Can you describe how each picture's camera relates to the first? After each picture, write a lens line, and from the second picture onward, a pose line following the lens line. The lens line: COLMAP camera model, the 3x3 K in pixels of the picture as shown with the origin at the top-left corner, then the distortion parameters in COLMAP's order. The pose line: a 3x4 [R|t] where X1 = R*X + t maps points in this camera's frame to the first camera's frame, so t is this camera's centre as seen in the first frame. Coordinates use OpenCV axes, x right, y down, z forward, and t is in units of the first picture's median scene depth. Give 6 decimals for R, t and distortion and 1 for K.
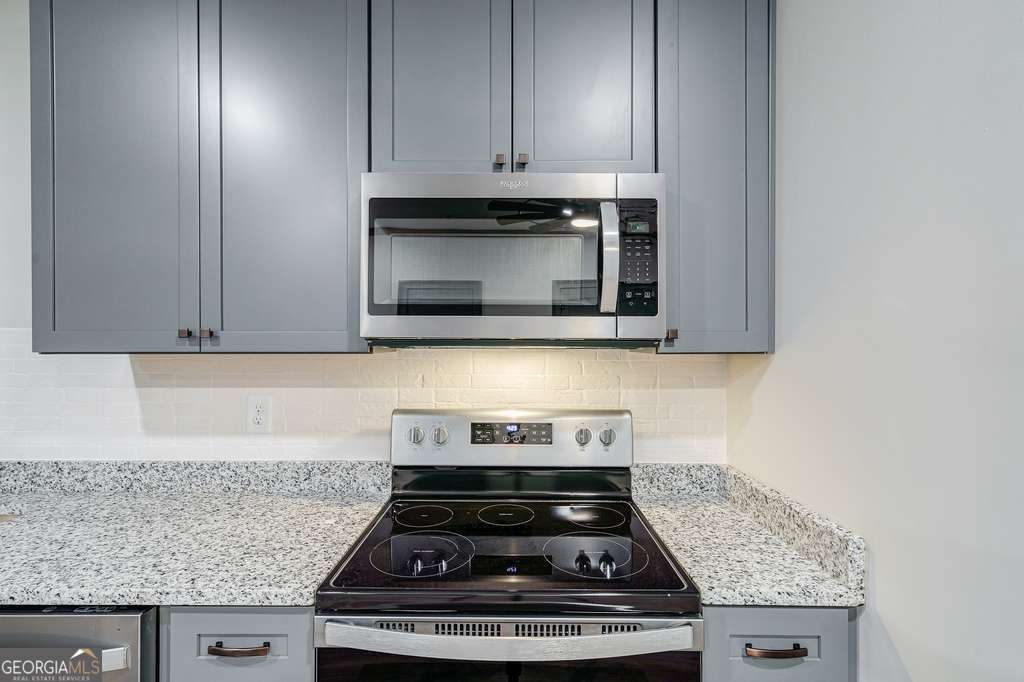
lens RADIAL K [[470.3, 0, 512.0], [0, 470.3, 341.0], [0, 0, 1]] dist [-0.001622, 0.000088]
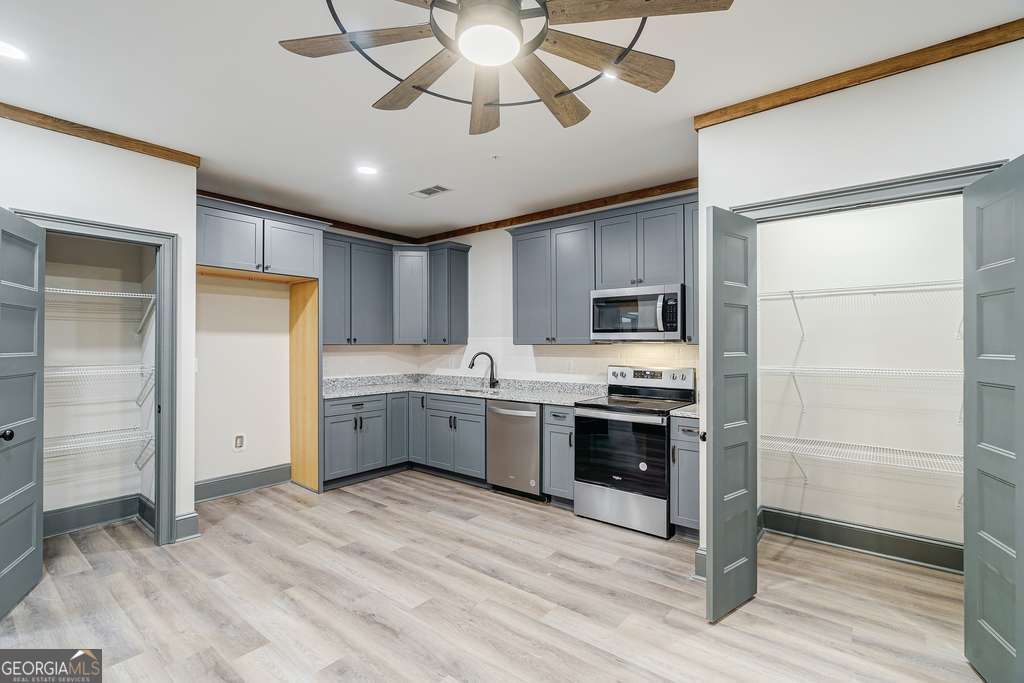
lens RADIAL K [[470.3, 0, 512.0], [0, 470.3, 341.5], [0, 0, 1]] dist [-0.001622, 0.000088]
pose [[0.777774, -0.005690, -0.628518, 1.237289], [0.006290, 0.999979, -0.001268, 0.005272], [0.628512, -0.002967, 0.777794, -1.800600]]
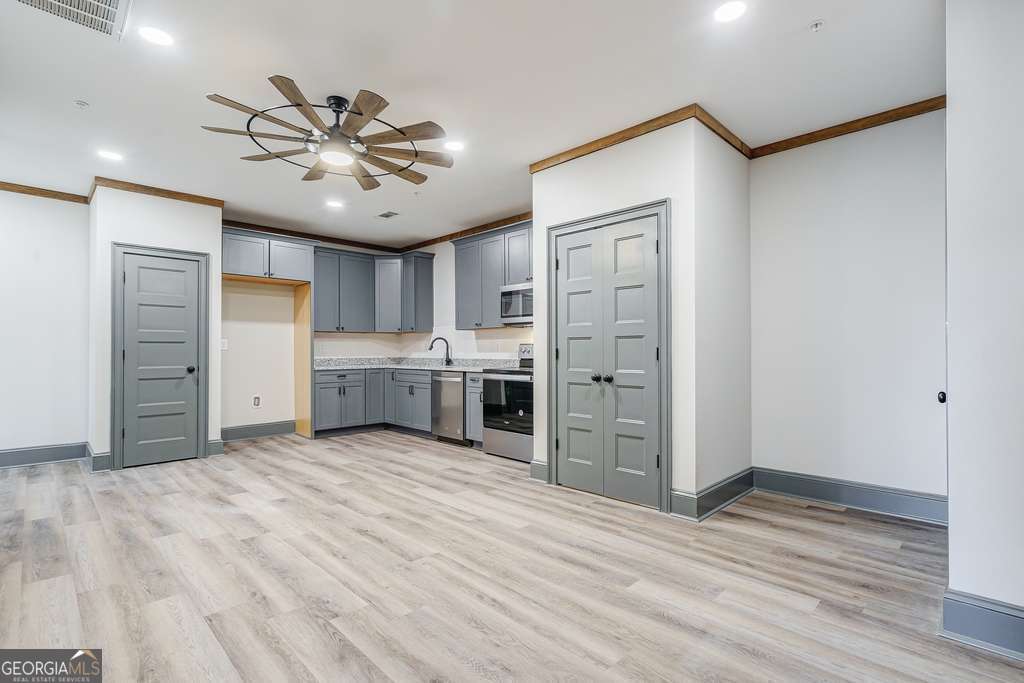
lens RADIAL K [[485.0, 0, 507.2], [0, 485.0, 346.0], [0, 0, 1]] dist [-0.002085, 0.000181]
pose [[0.698131, -0.008928, -0.715914, 2.764968], [0.009255, 0.999951, -0.003445, 0.203236], [0.715910, -0.004221, 0.698180, -1.983936]]
